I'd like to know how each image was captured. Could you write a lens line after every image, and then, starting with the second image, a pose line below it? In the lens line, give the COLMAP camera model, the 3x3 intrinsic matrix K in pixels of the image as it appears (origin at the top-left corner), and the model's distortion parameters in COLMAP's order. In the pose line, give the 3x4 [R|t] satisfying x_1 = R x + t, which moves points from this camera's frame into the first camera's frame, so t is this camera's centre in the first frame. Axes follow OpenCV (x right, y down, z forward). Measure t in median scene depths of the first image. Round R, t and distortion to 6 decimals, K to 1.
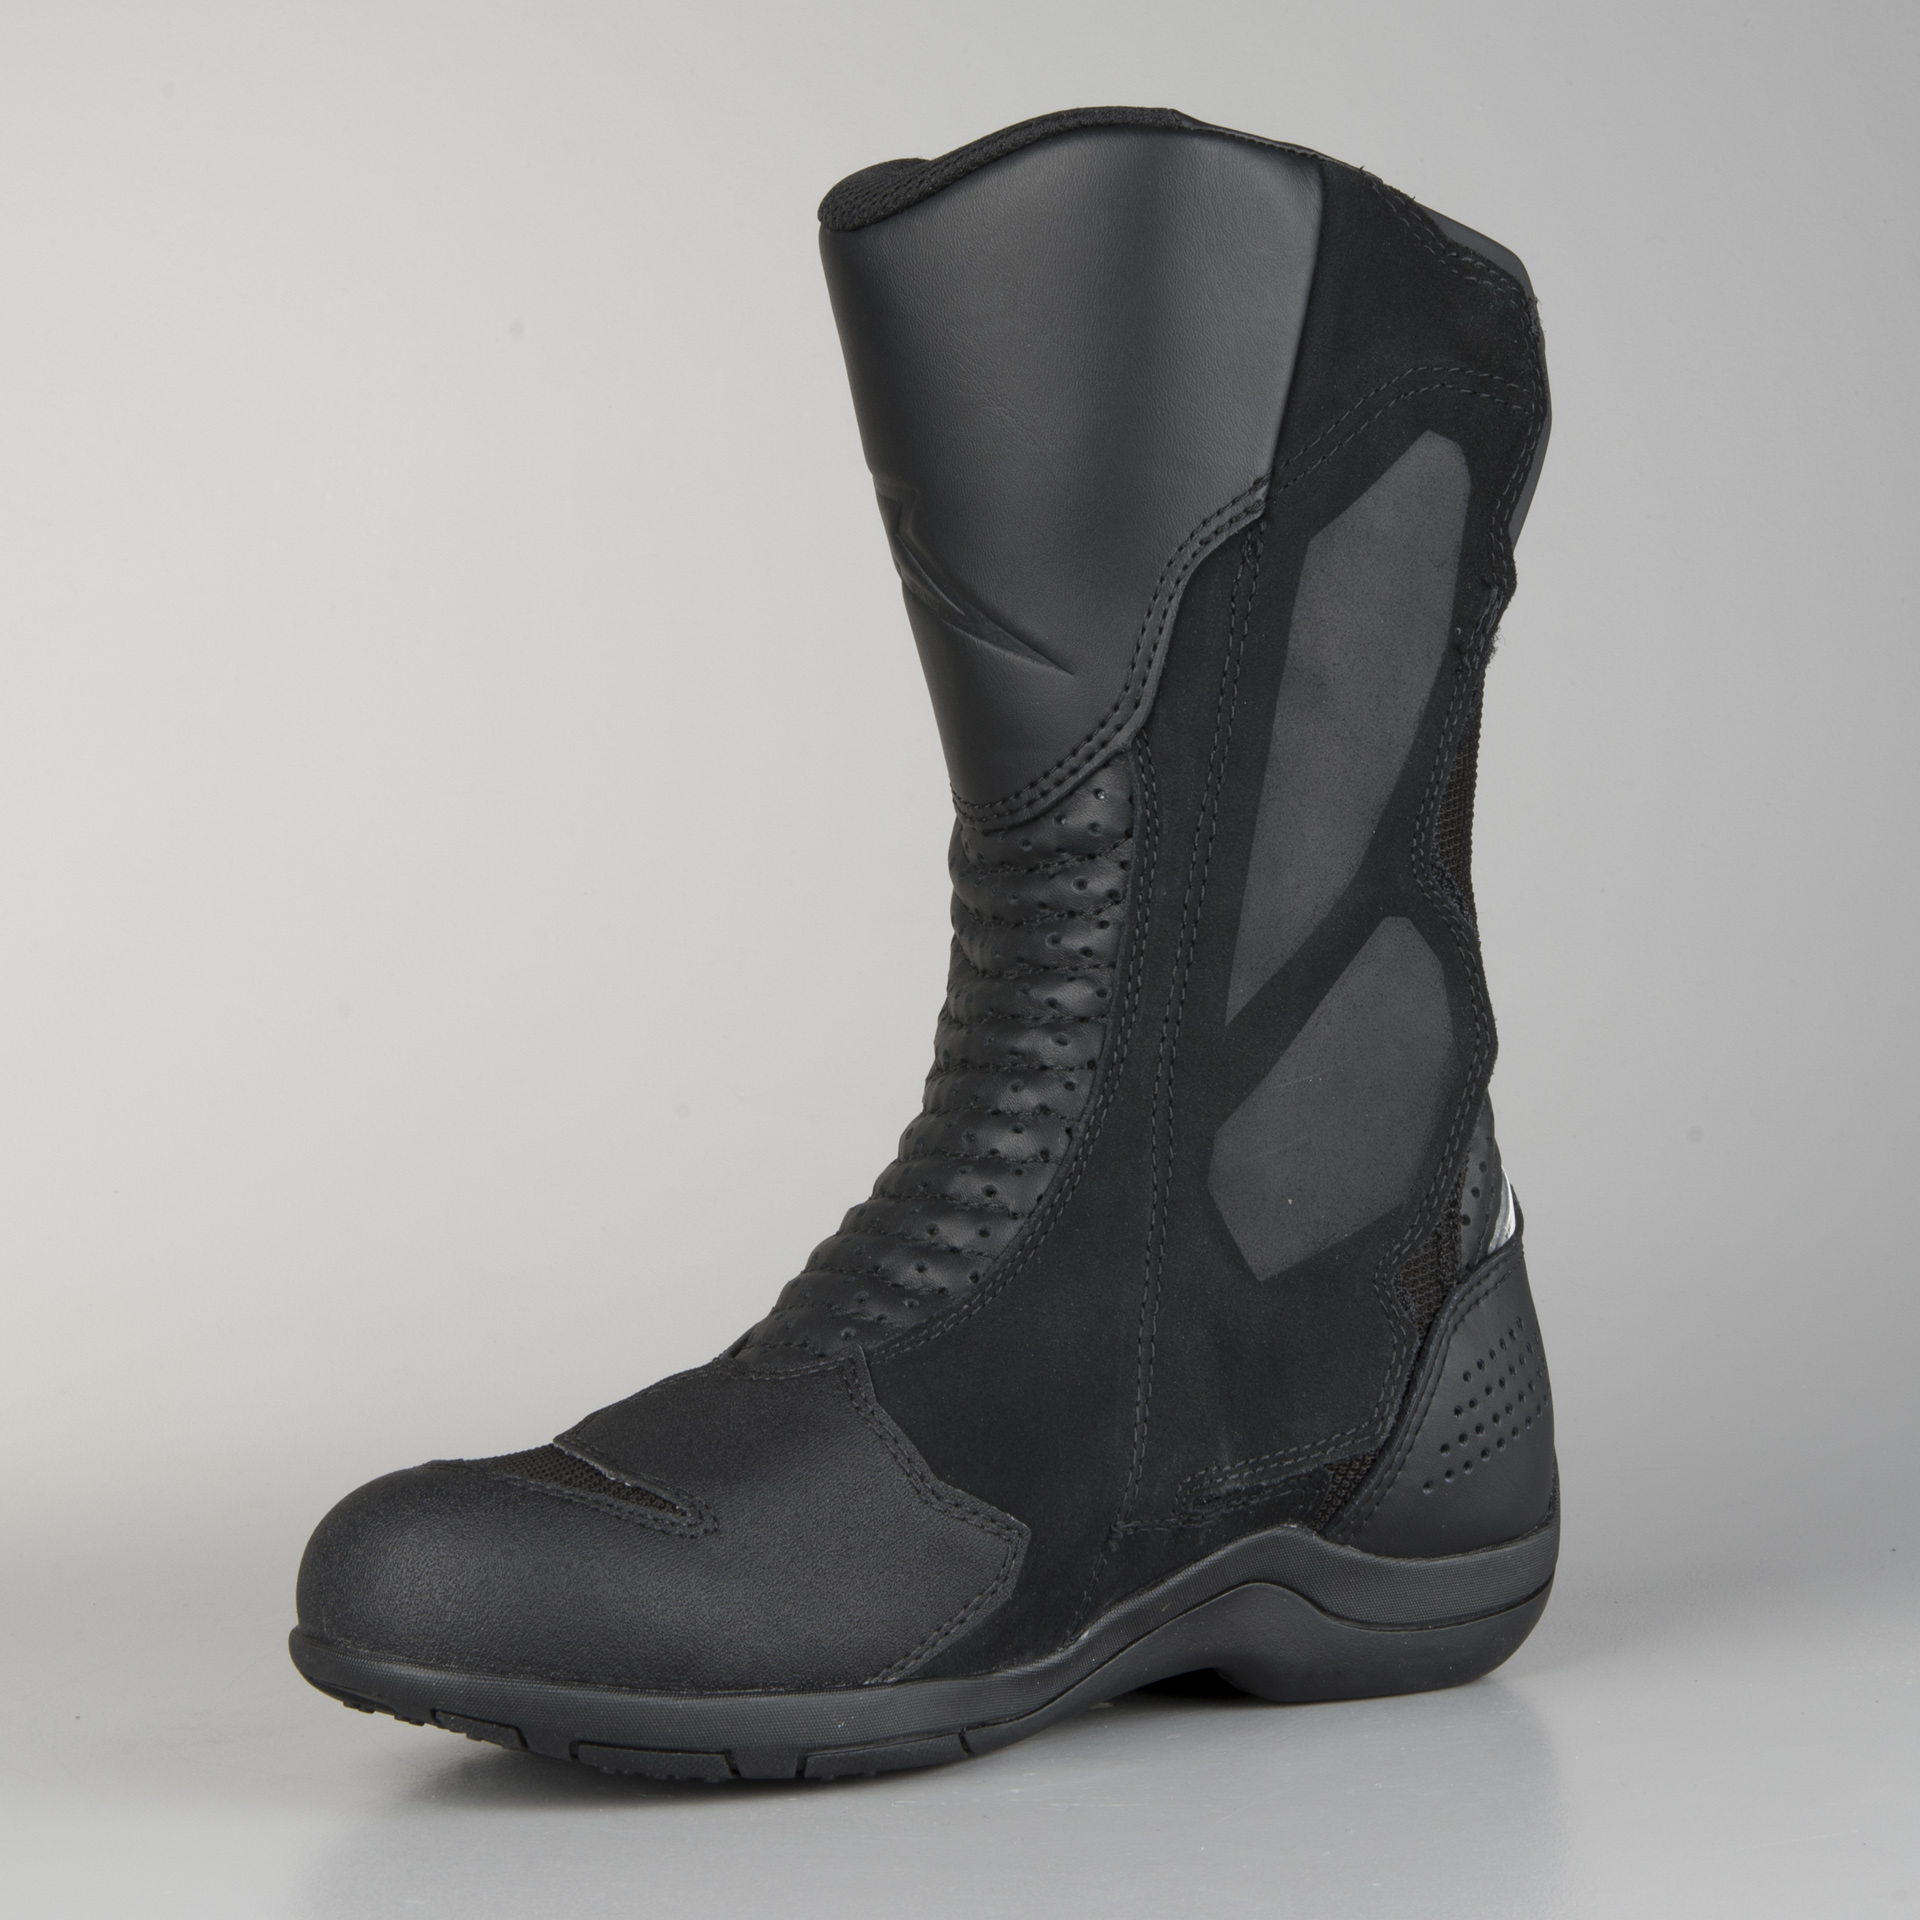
lens RADIAL K [[4802.7, 0, 960.1], [0, 4802.7, 962.5], [0, 0, 1]] dist [0.414149, 0.000000]
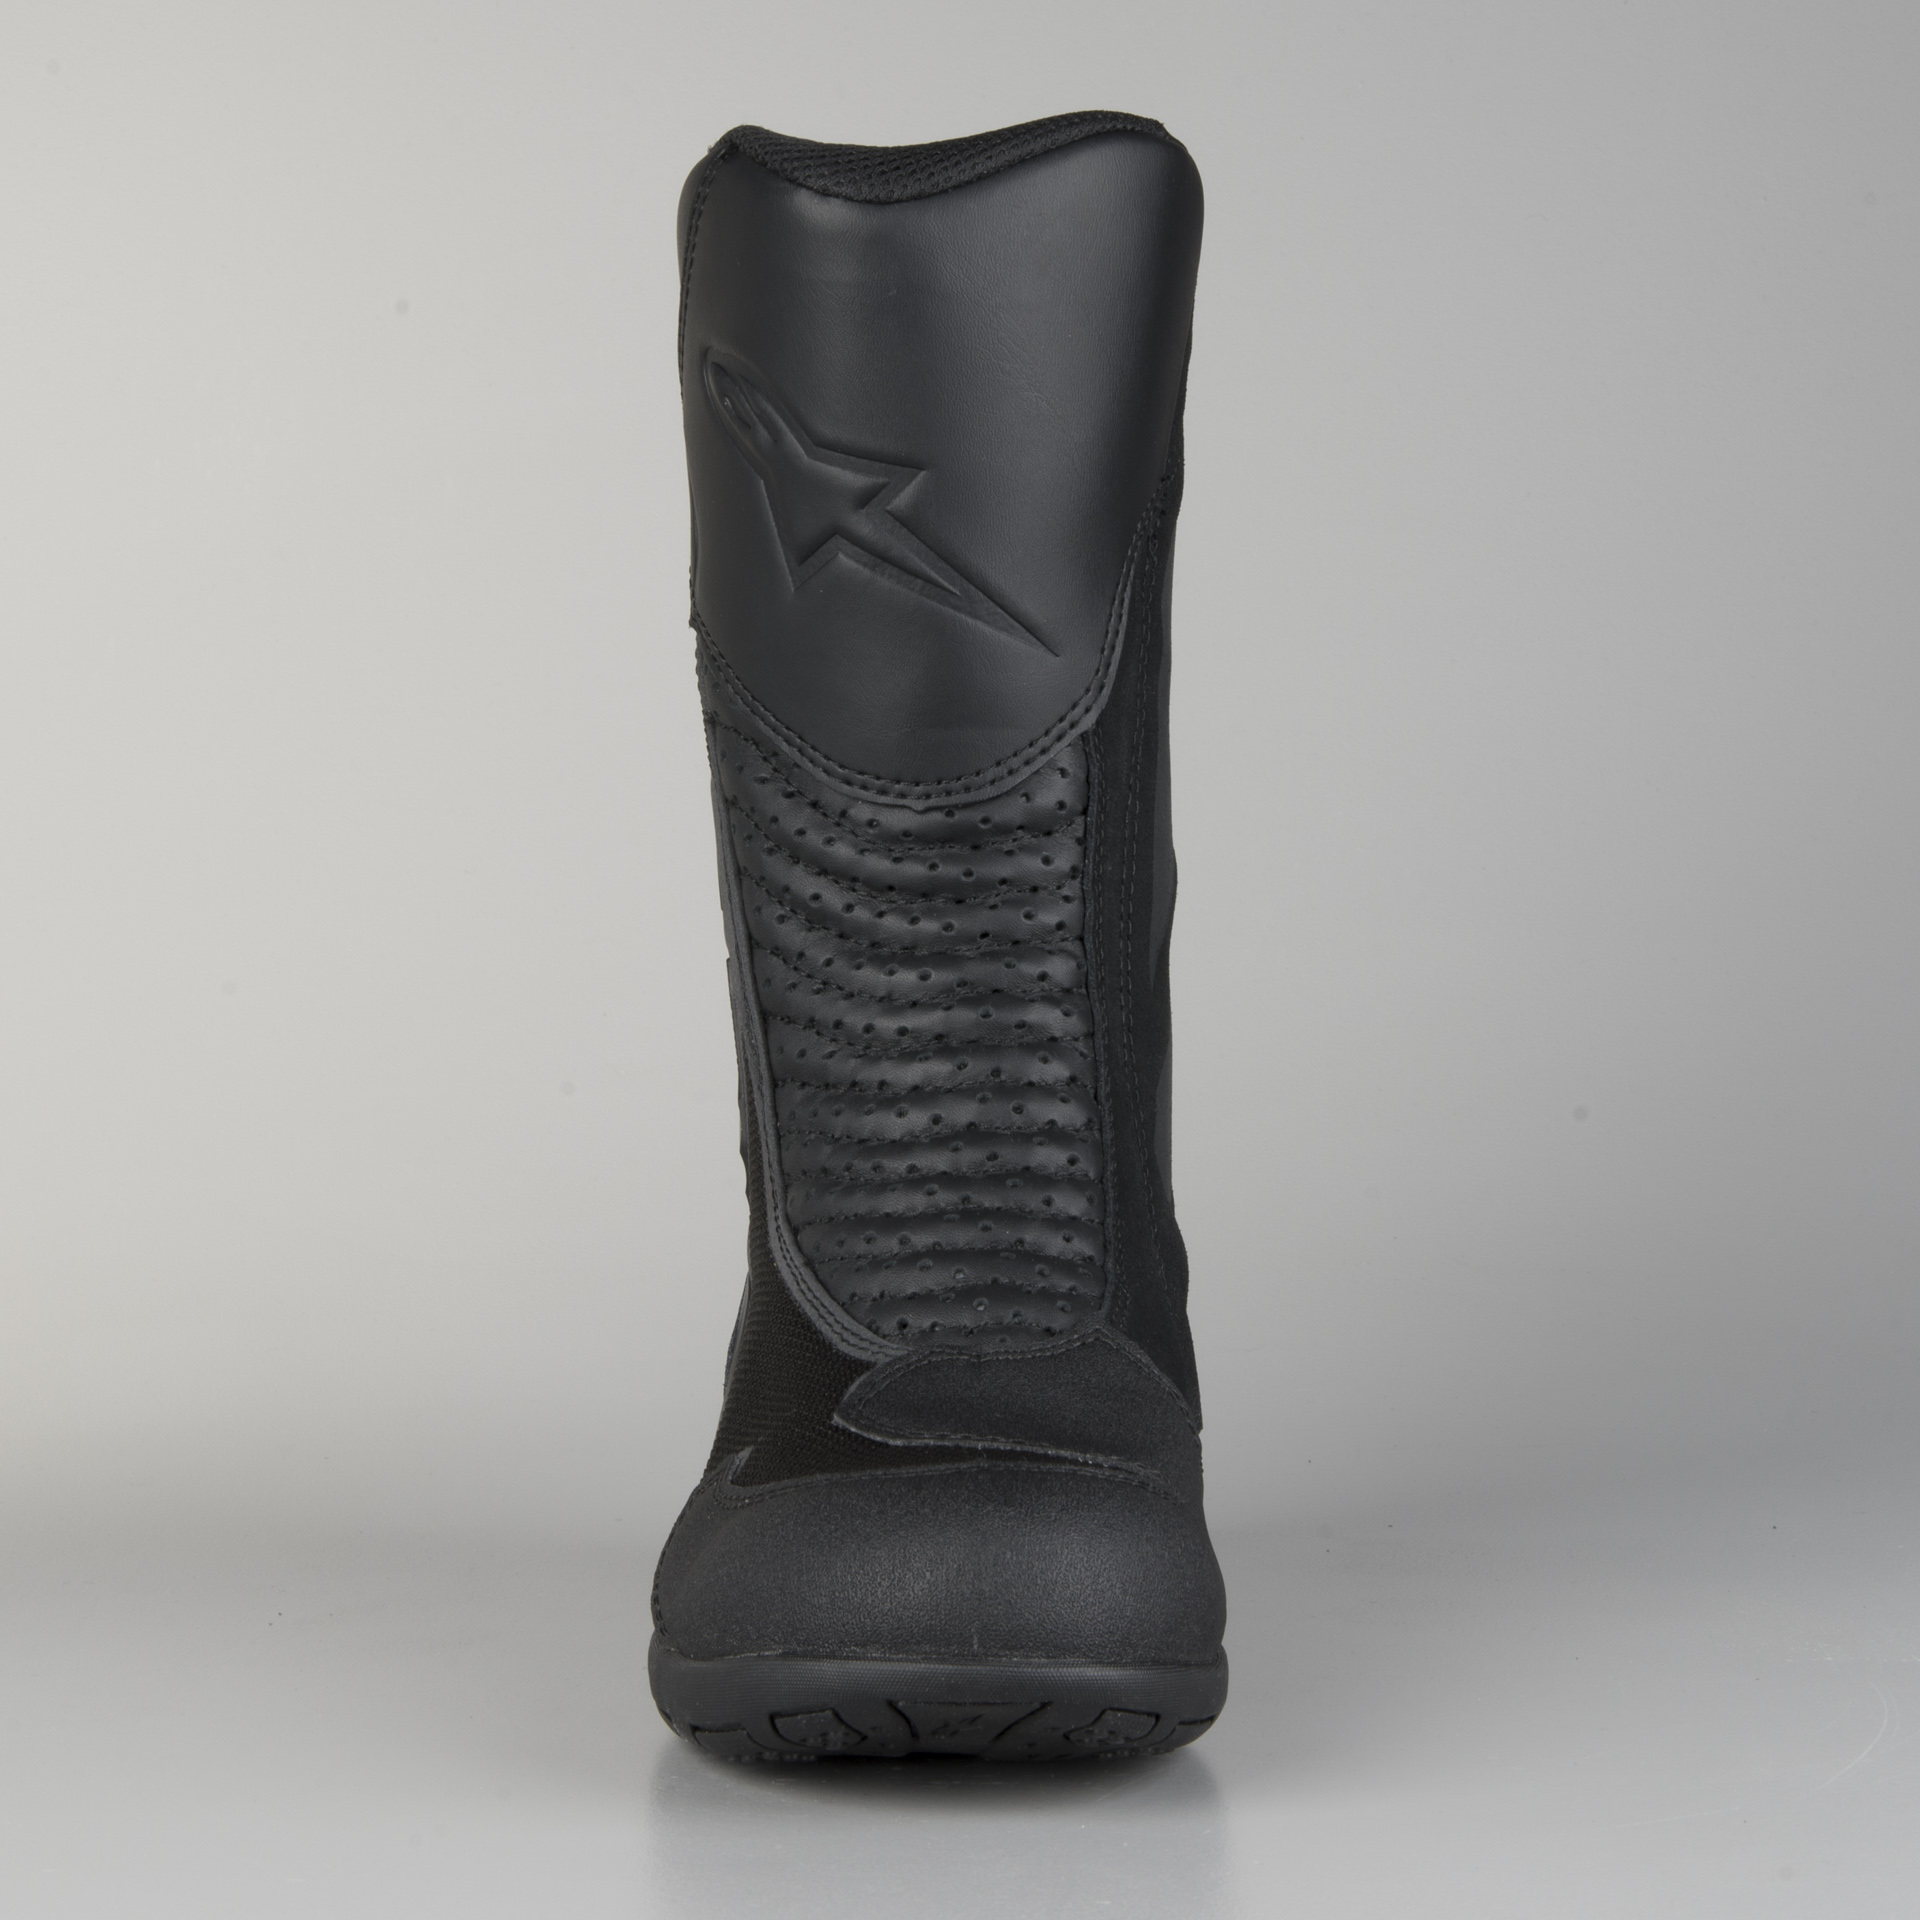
lens RADIAL K [[4802.7, 0, 962.0], [0, 4802.7, 955.2], [0, 0, 1]] dist [0.414149, 0.000000]
pose [[0.636474, -0.022944, 0.770957, -0.784056], [0.016375, 0.999734, 0.016235, -0.013037], [-0.771124, 0.002291, 0.636681, 0.358080]]
